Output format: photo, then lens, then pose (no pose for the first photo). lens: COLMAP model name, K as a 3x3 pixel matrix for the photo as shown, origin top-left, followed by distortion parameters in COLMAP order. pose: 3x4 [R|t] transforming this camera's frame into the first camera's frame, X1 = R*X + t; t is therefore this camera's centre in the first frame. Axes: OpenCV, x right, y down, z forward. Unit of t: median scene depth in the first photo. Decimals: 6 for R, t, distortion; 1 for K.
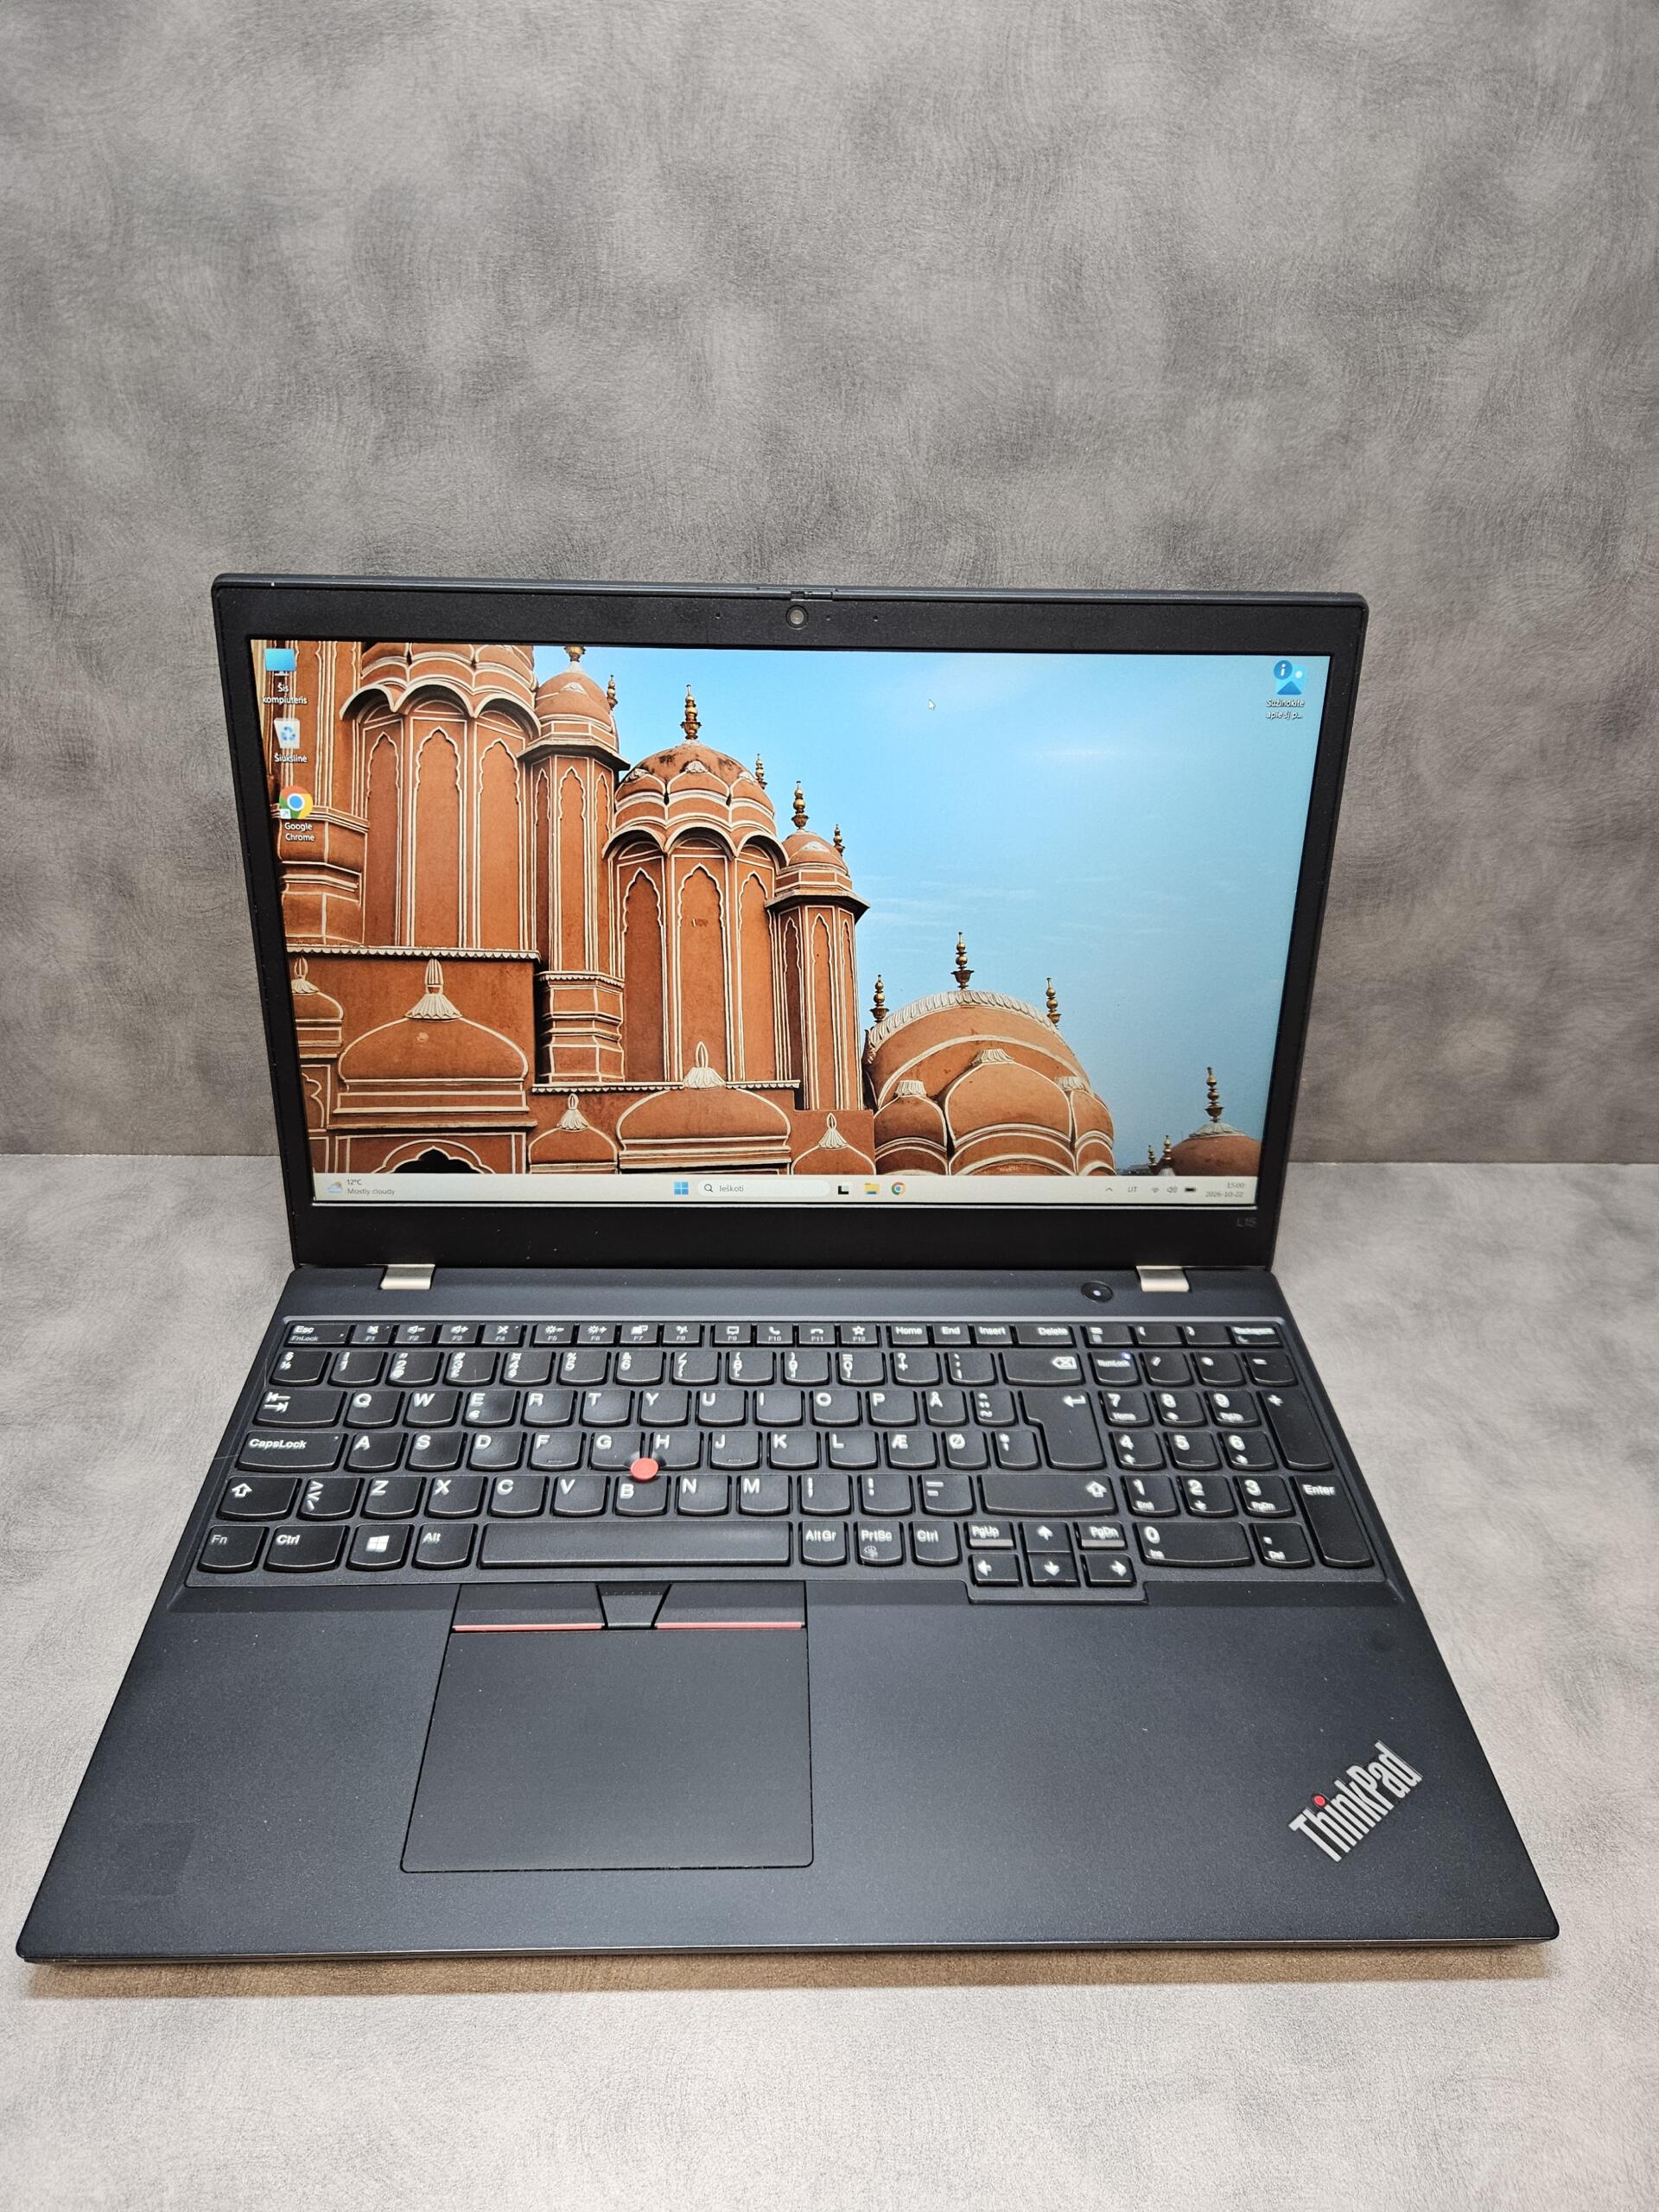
lens RADIAL K [[1540.7, 0, 781.7], [0, 1540.7, 1100.0], [0, 0, 1]] dist [0.047099, -0.055613]
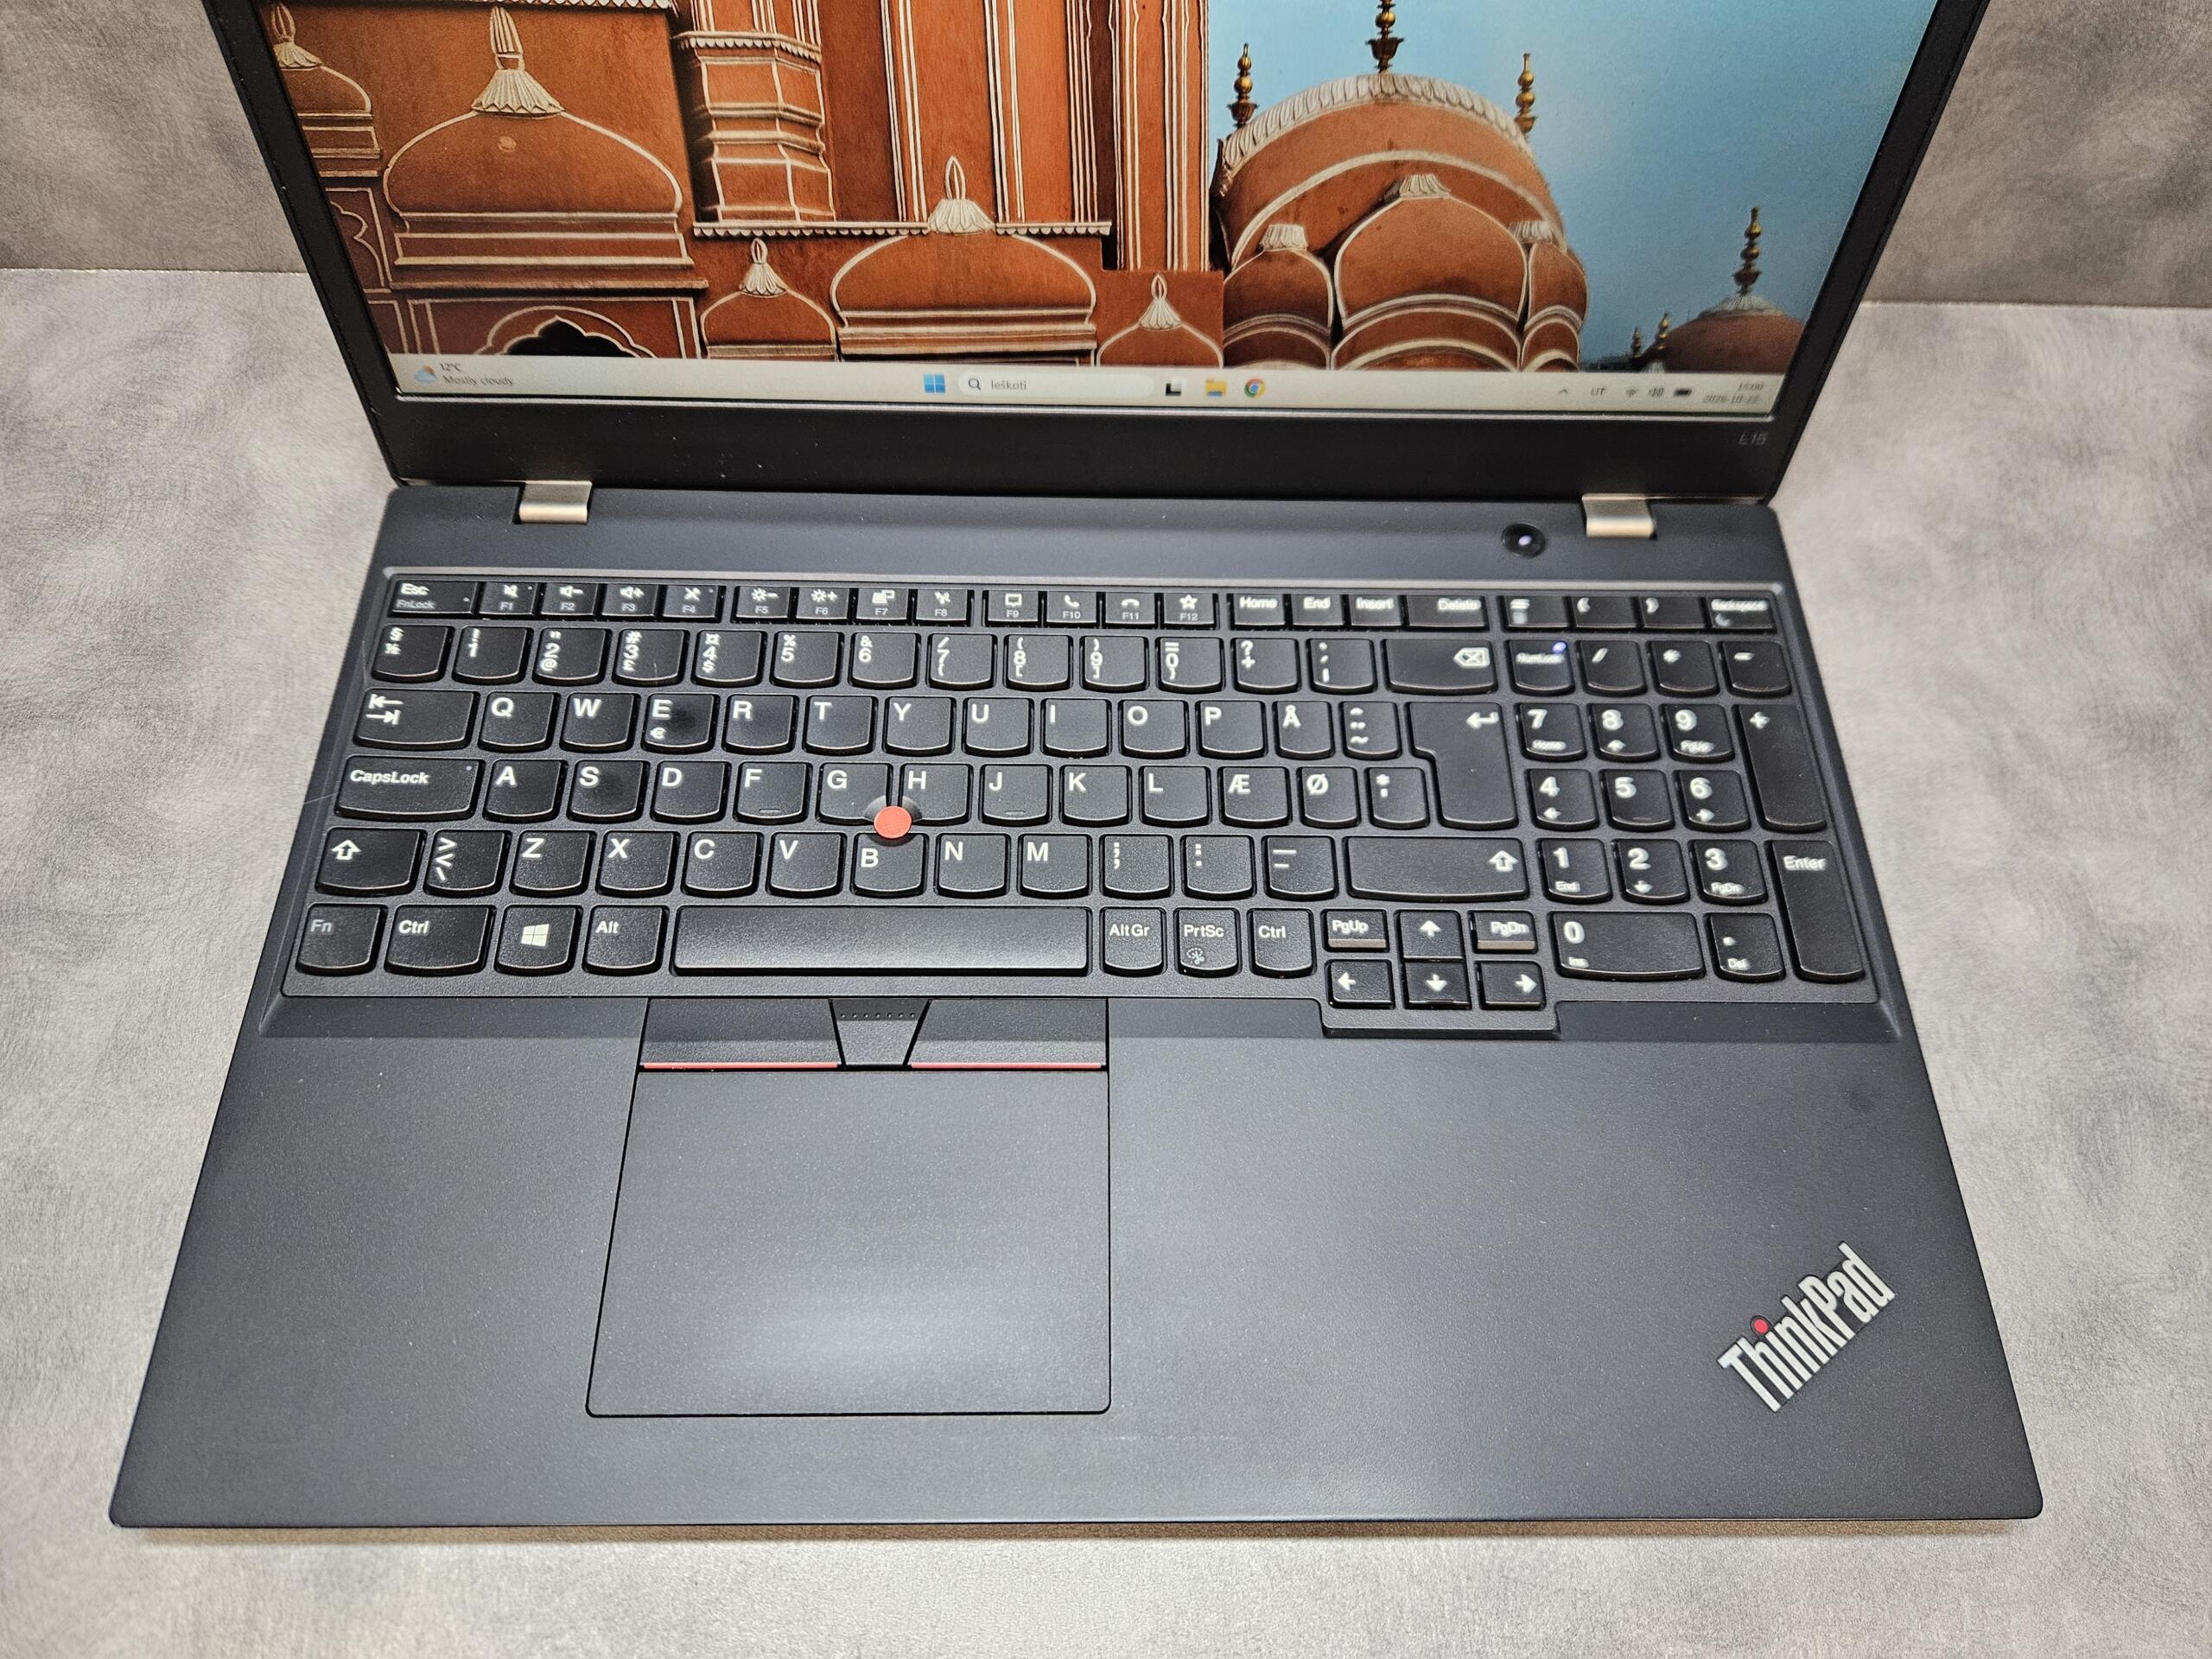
lens RADIAL K [[1547.8, 0, 1098.1], [0, 1547.8, 857.1], [0, 0, 1]] dist [0.032163, -0.043487]
pose [[0.999958, 0.008458, 0.003512, 0.006328], [-0.009103, 0.875929, 0.482353, -0.094316], [0.001003, -0.482365, 0.875970, 0.313183]]
